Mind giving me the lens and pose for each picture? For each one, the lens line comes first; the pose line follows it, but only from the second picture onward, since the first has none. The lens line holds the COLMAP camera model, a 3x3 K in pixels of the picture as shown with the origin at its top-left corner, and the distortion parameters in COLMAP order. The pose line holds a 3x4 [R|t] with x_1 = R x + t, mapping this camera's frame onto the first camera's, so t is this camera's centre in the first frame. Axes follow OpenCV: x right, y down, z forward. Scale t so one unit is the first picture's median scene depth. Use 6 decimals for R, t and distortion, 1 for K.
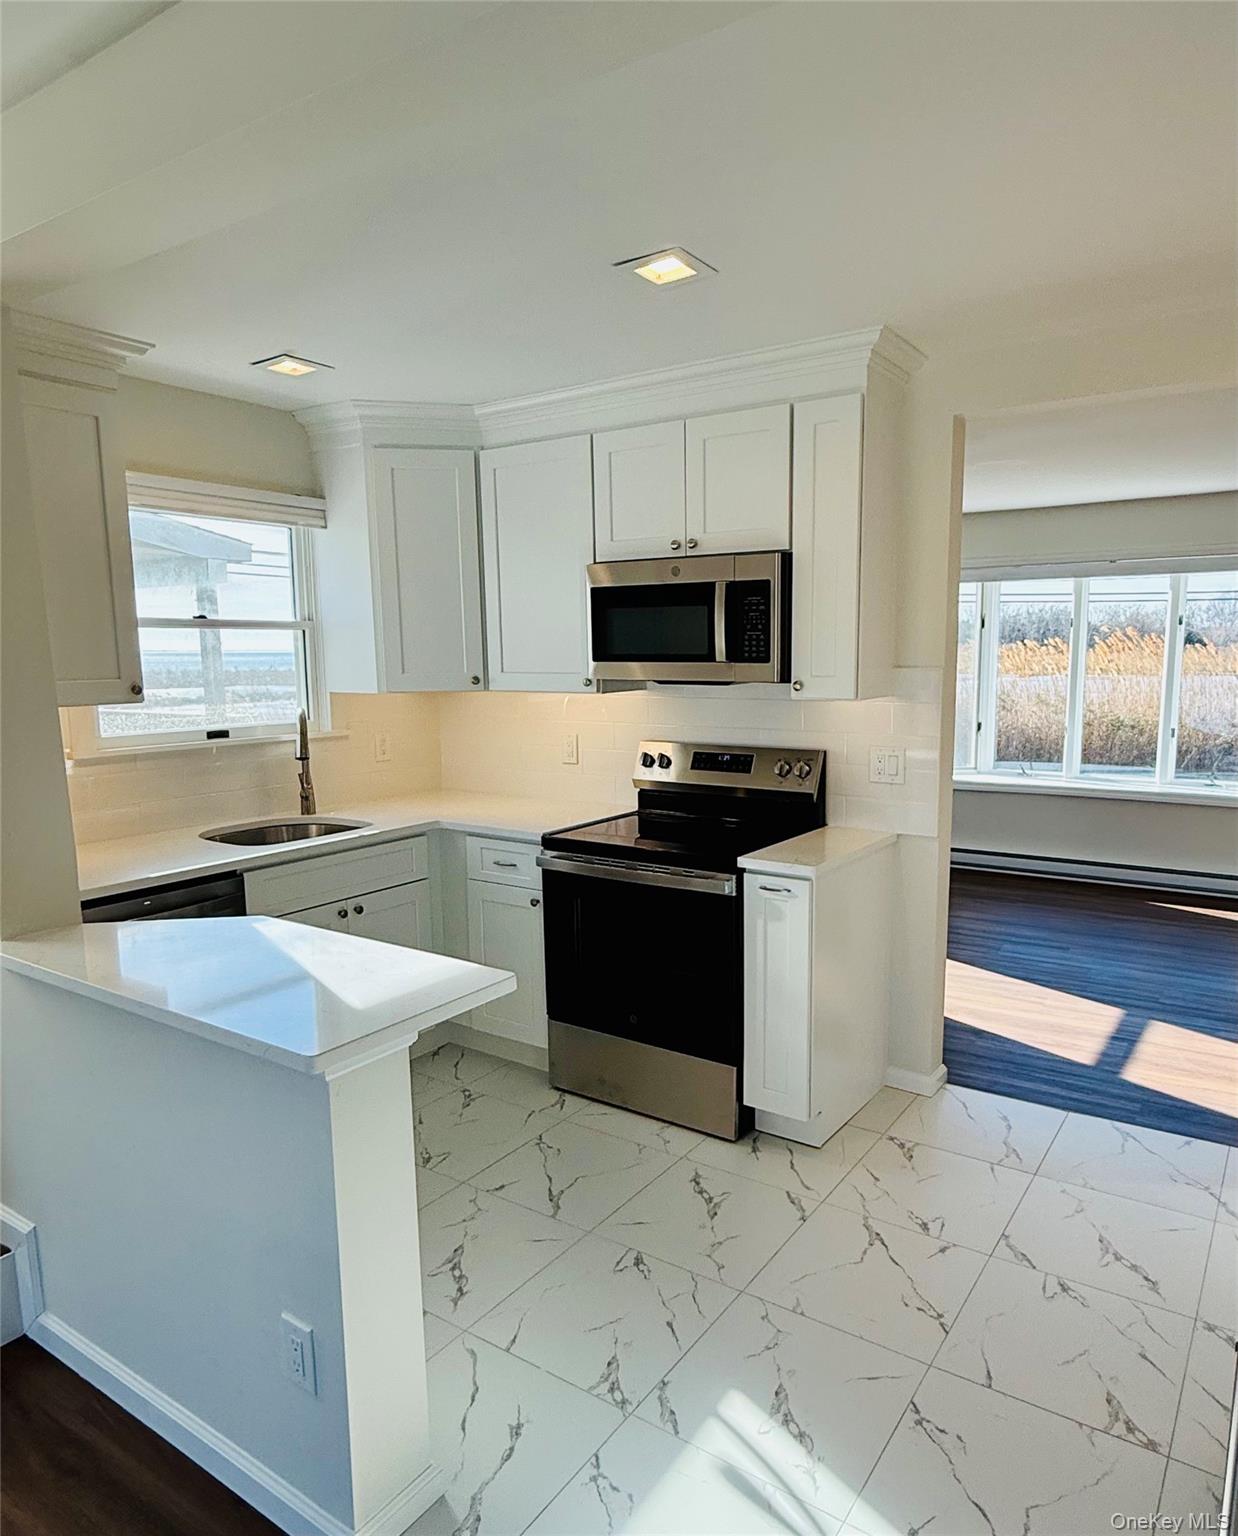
lens RADIAL K [[998.8, 0, 665.8], [0, 998.8, 797.8], [0, 0, 1]] dist [0.004834, 0.000393]
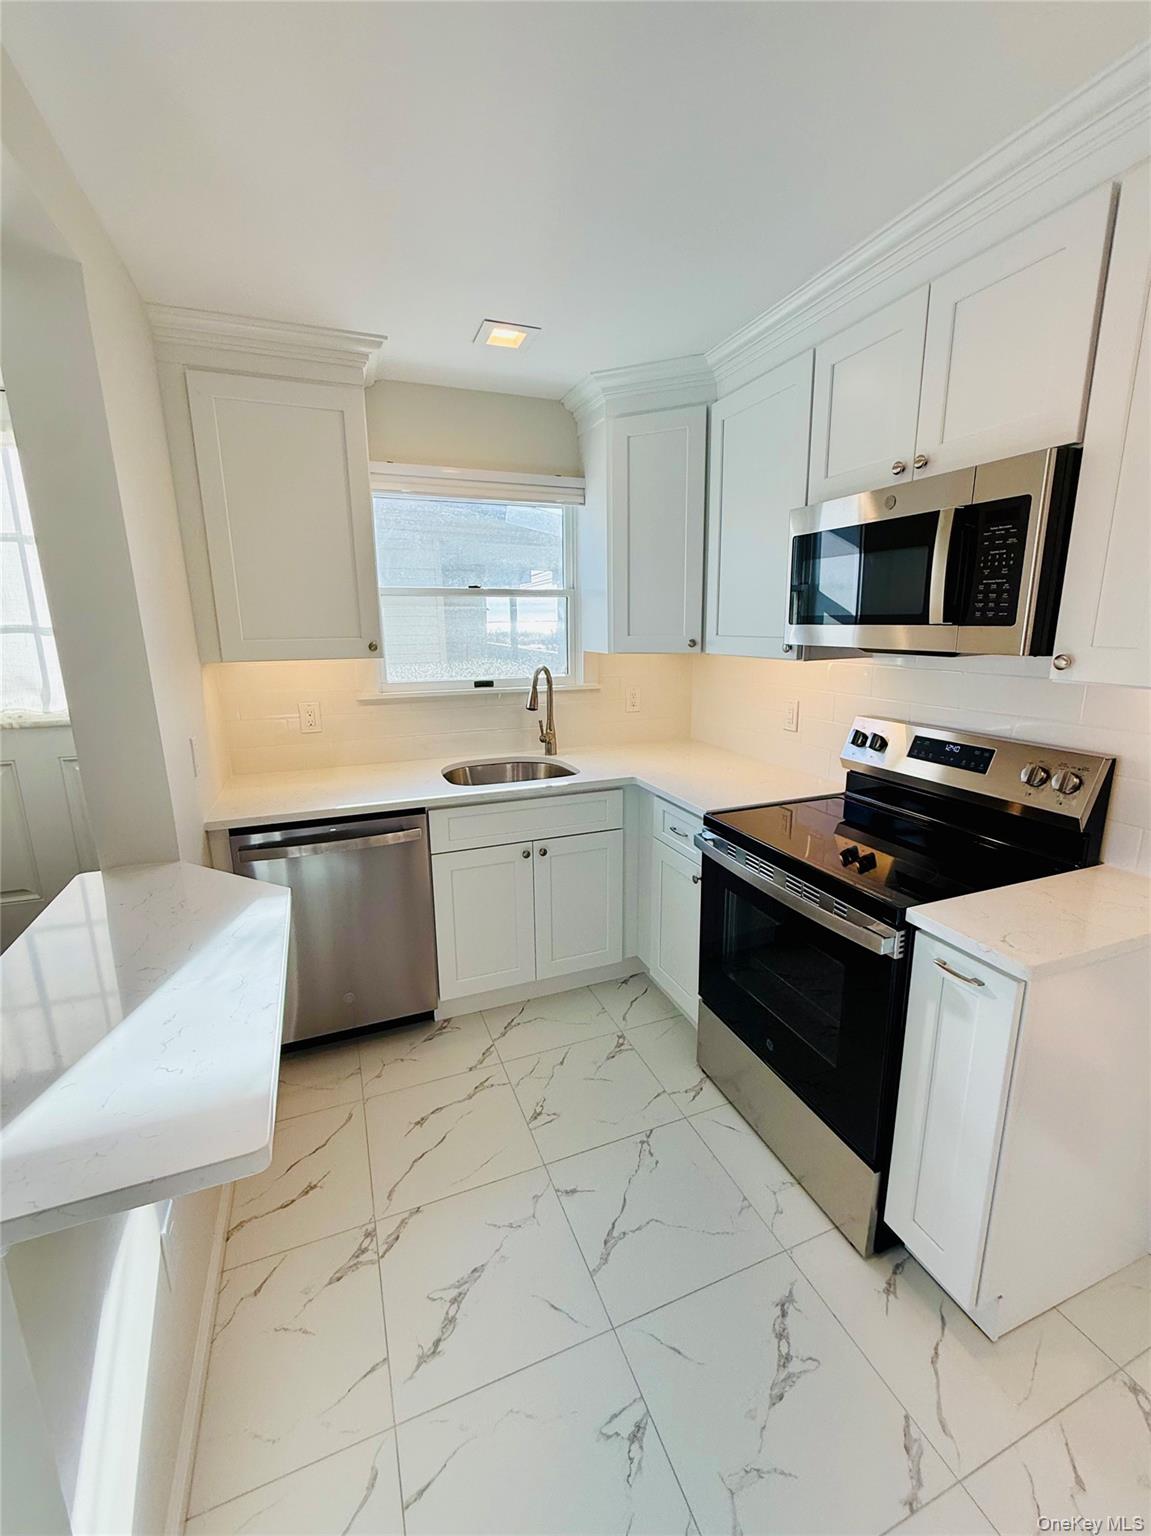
lens RADIAL K [[637.0, 0, 579.0], [0, 637.0, 762.8], [0, 0, 1]] dist [0.000029, 0.000191]
pose [[0.820191, 0.123109, -0.558687, 0.103053], [-0.081424, 0.991750, 0.099001, -0.057044], [0.566266, -0.035709, 0.823449, 0.436795]]
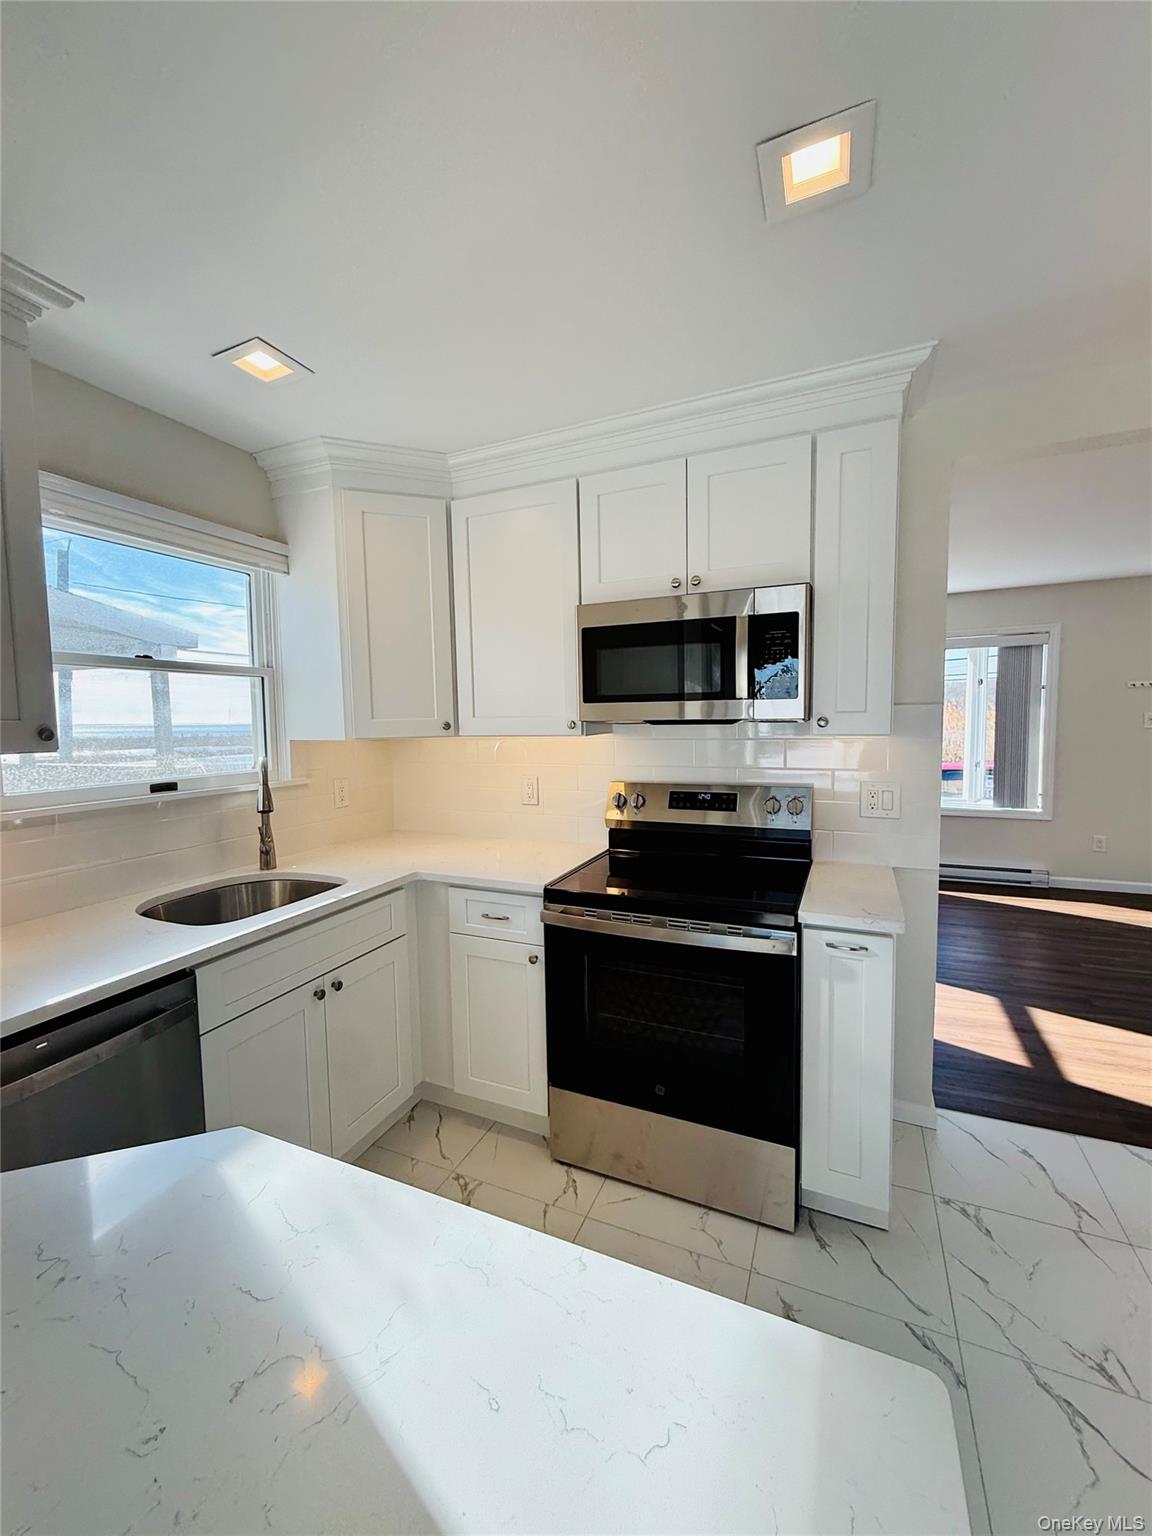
lens RADIAL K [[616.1, 0, 577.3], [0, 616.1, 762.4], [0, 0, 1]] dist [-0.001189, -0.000140]
pose [[0.985921, -0.020754, 0.165918, -0.181888], [0.033790, 0.996525, -0.076137, -0.032695], [-0.163761, 0.080671, 0.983196, 0.414002]]
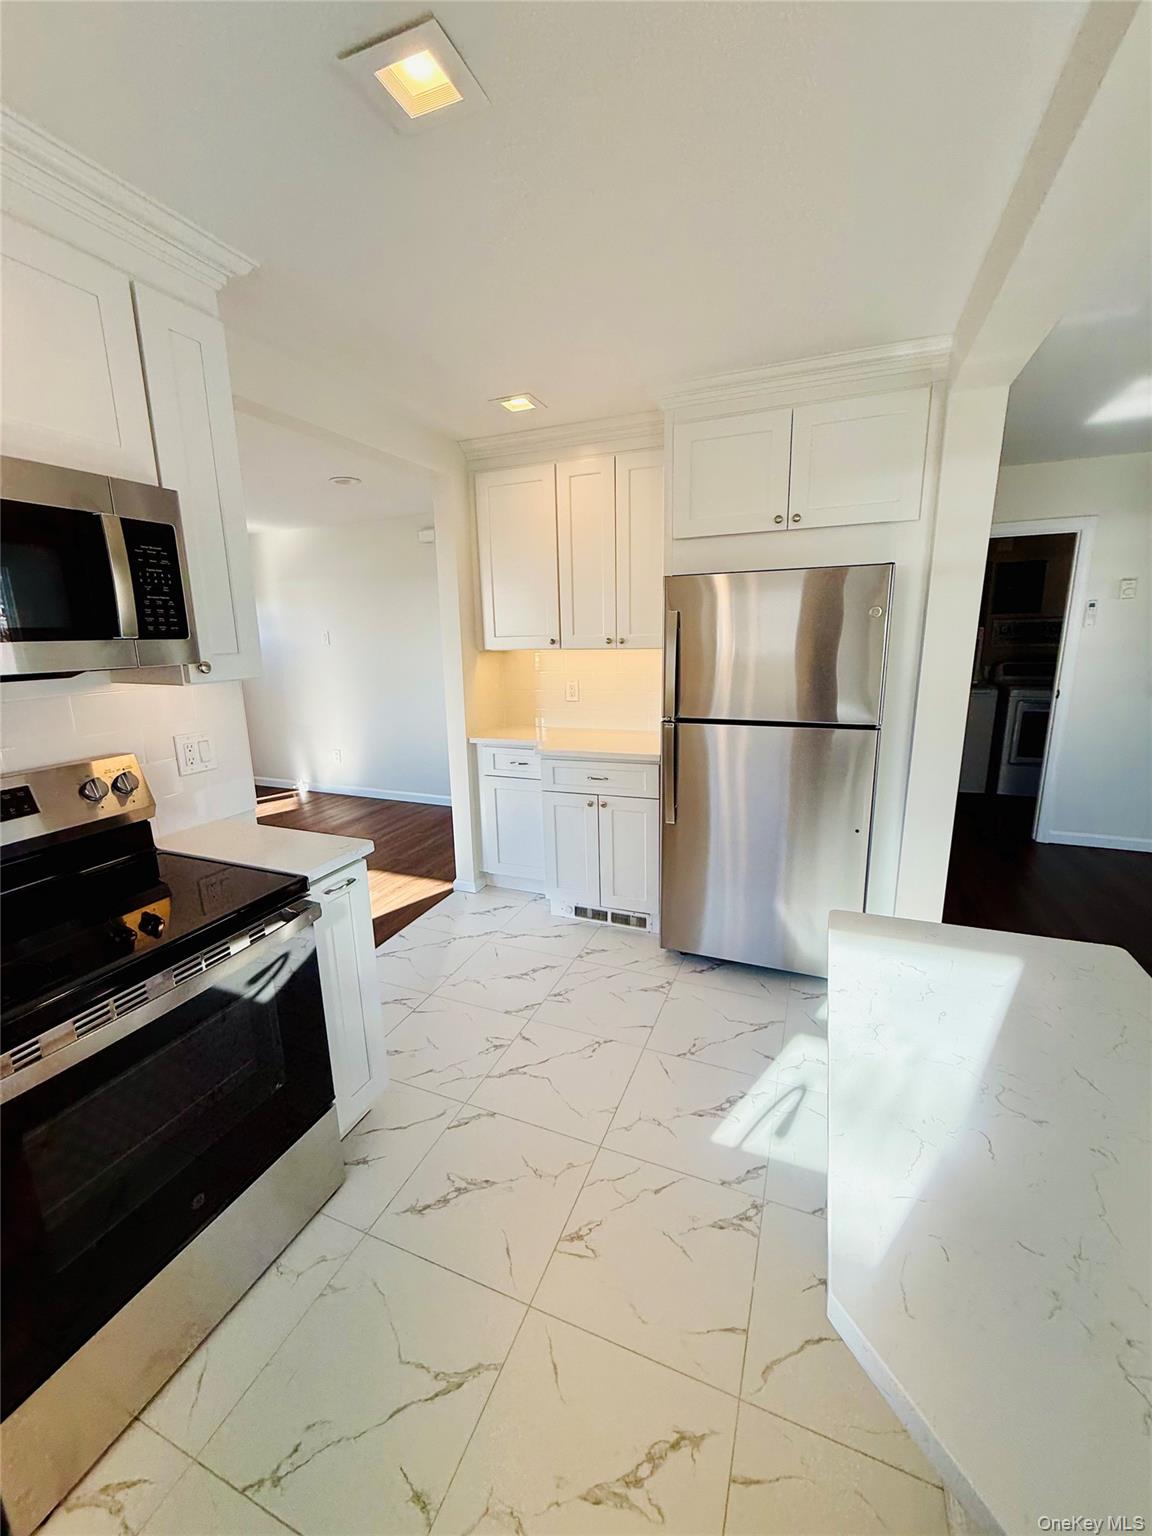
lens RADIAL K [[615.4, 0, 574.7], [0, 615.4, 754.6], [0, 0, 1]] dist [-0.001632, -0.000089]
pose [[-0.186591, -0.195619, 0.962765, -0.377624], [0.169300, 0.958913, 0.227648, -0.096188], [-0.967740, 0.205473, -0.145807, 0.721252]]
